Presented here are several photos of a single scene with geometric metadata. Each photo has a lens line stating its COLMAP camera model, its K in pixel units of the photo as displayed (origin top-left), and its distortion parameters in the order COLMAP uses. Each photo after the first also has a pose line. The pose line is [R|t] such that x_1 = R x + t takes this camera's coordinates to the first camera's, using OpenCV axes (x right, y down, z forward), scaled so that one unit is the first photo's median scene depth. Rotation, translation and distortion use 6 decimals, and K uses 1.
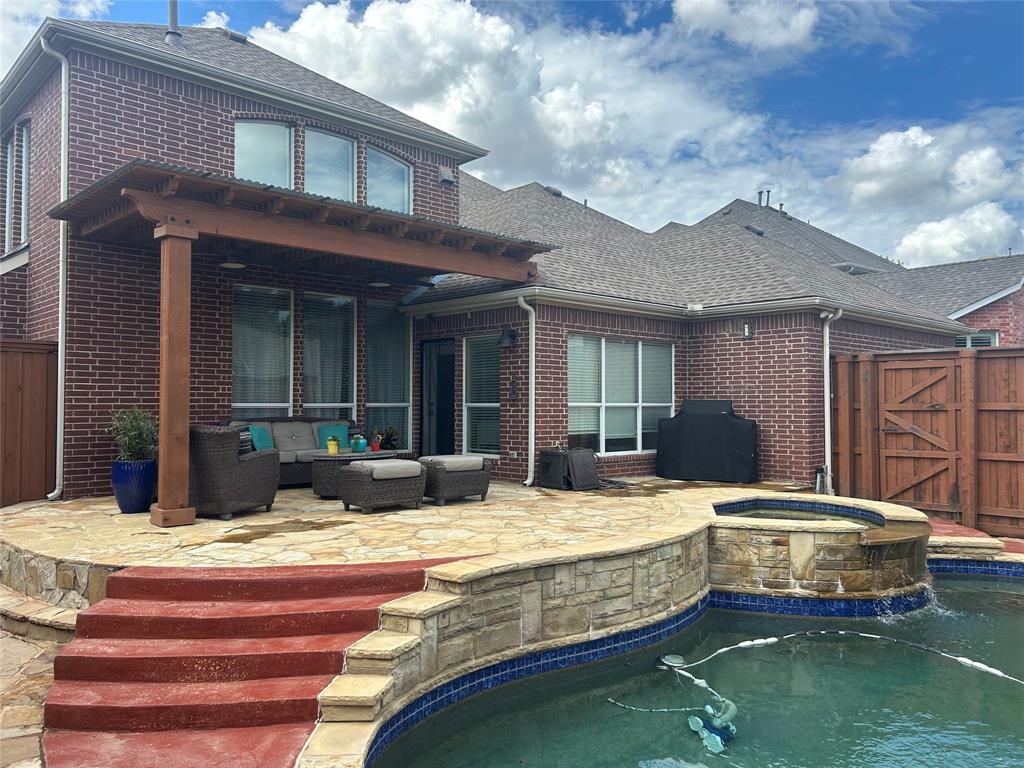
lens RADIAL K [[761.5, 0, 515.3], [0, 761.5, 380.4], [0, 0, 1]] dist [0.073832, -0.060240]
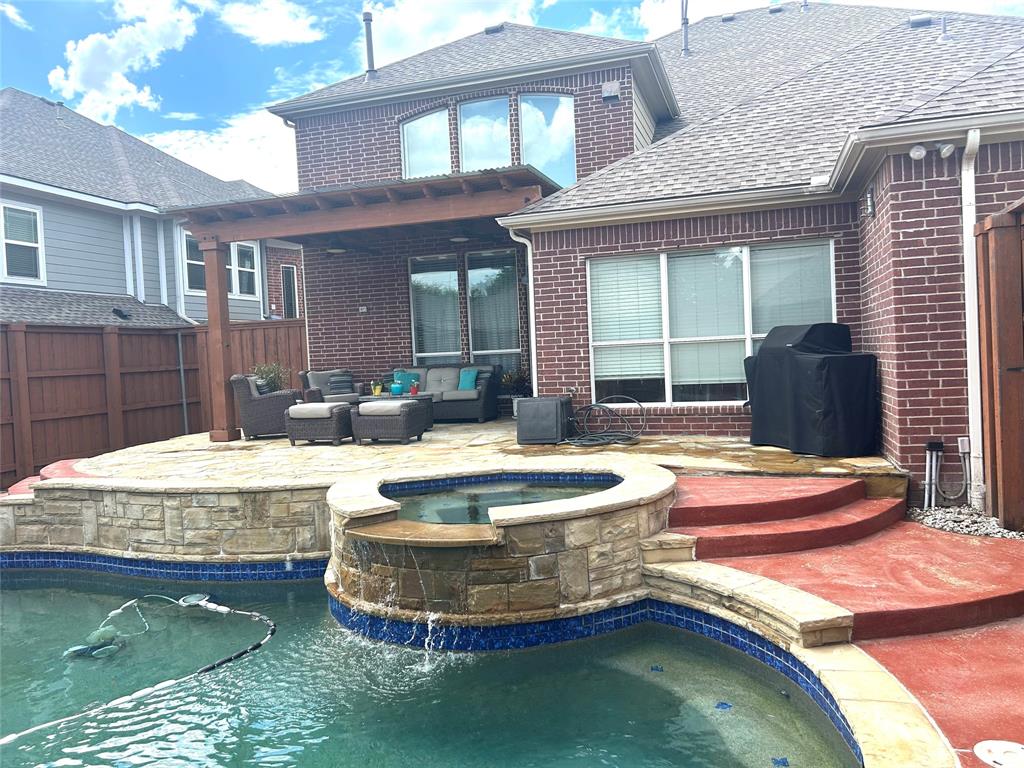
lens RADIAL K [[761.5, 0, 515.3], [0, 761.5, 380.4], [0, 0, 1]] dist [0.073832, -0.060240]
pose [[0.477615, 0.006102, -0.878548, 1.289085], [0.070822, 0.996454, 0.045423, 0.045453], [0.875710, -0.083915, 0.475489, 0.873710]]
